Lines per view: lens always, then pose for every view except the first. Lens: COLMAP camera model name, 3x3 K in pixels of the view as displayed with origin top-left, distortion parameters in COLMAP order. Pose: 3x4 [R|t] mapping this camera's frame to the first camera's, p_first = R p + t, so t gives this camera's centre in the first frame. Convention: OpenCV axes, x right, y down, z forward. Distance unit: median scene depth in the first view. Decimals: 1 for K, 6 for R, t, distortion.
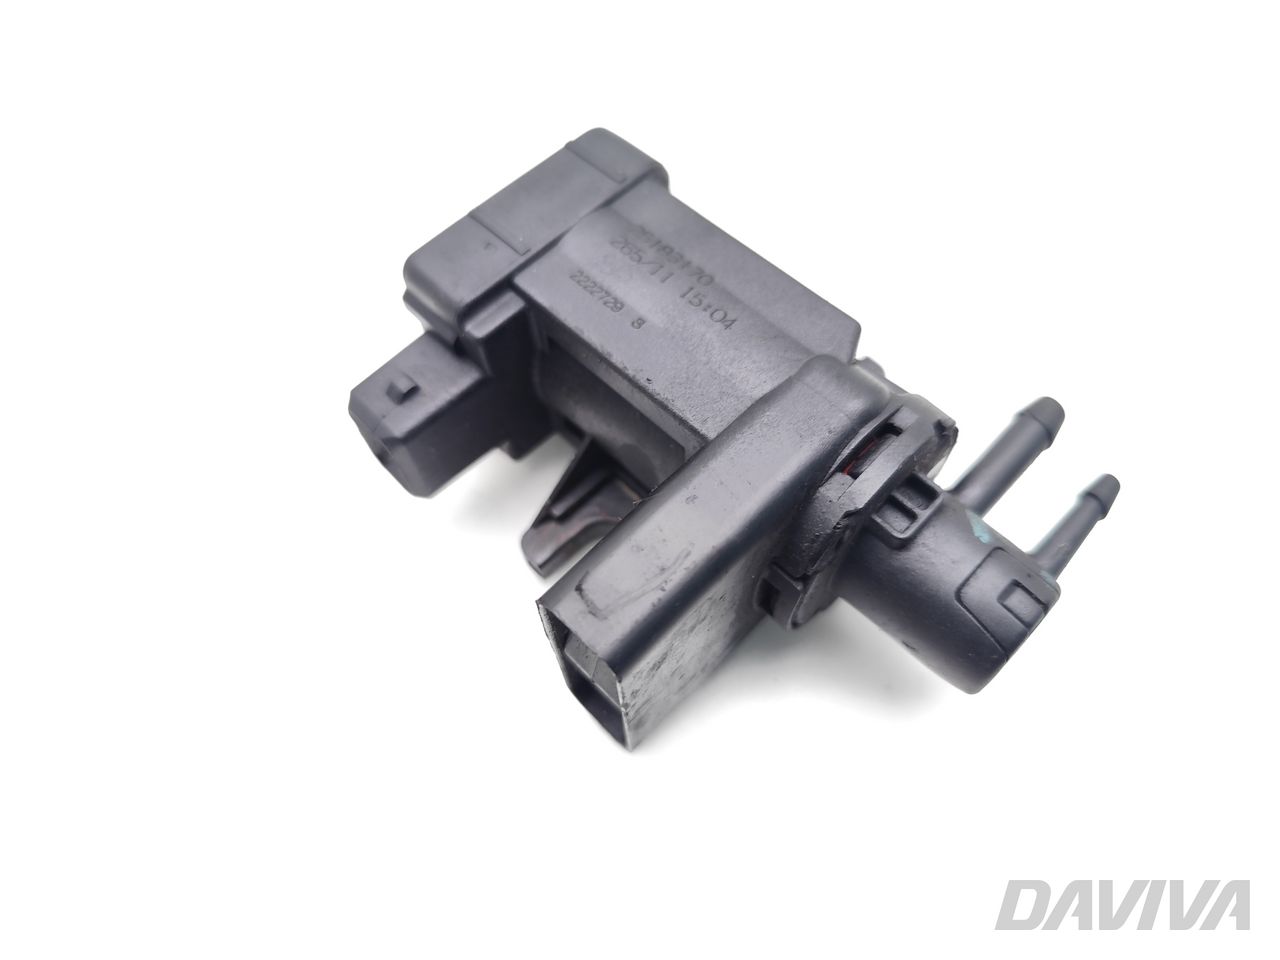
lens RADIAL K [[868.1, 0, 654.8], [0, 868.1, 478.7], [0, 0, 1]] dist [0.001536, 0.000036]
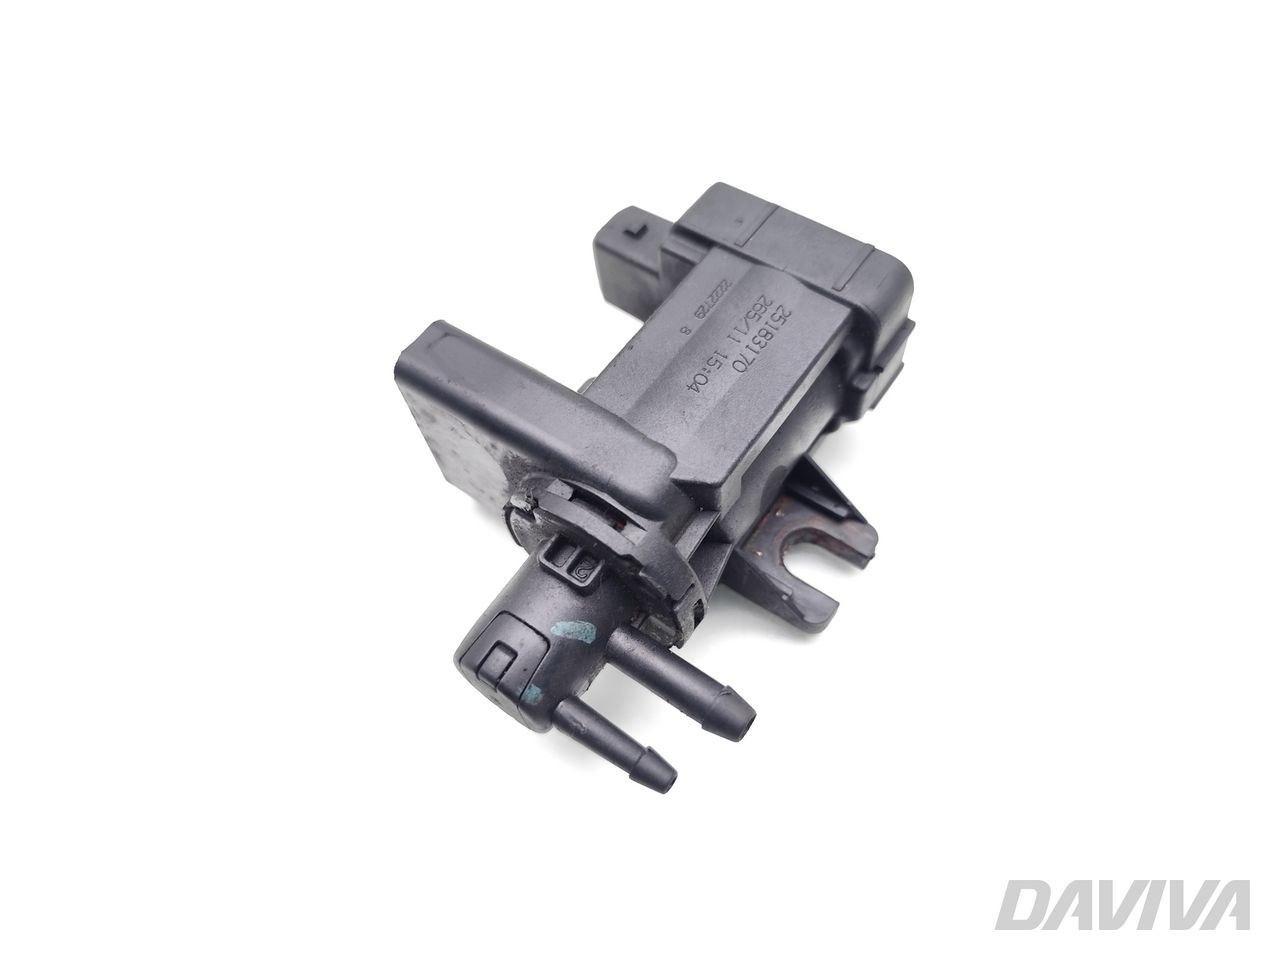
lens RADIAL K [[868.1, 0, 654.8], [0, 868.1, 478.7], [0, 0, 1]] dist [0.001536, 0.000036]
pose [[0.156662, 0.862604, -0.481011, 0.716181], [-0.826801, 0.380942, 0.413863, -0.548346], [0.540237, 0.332864, 0.772881, 0.089218]]
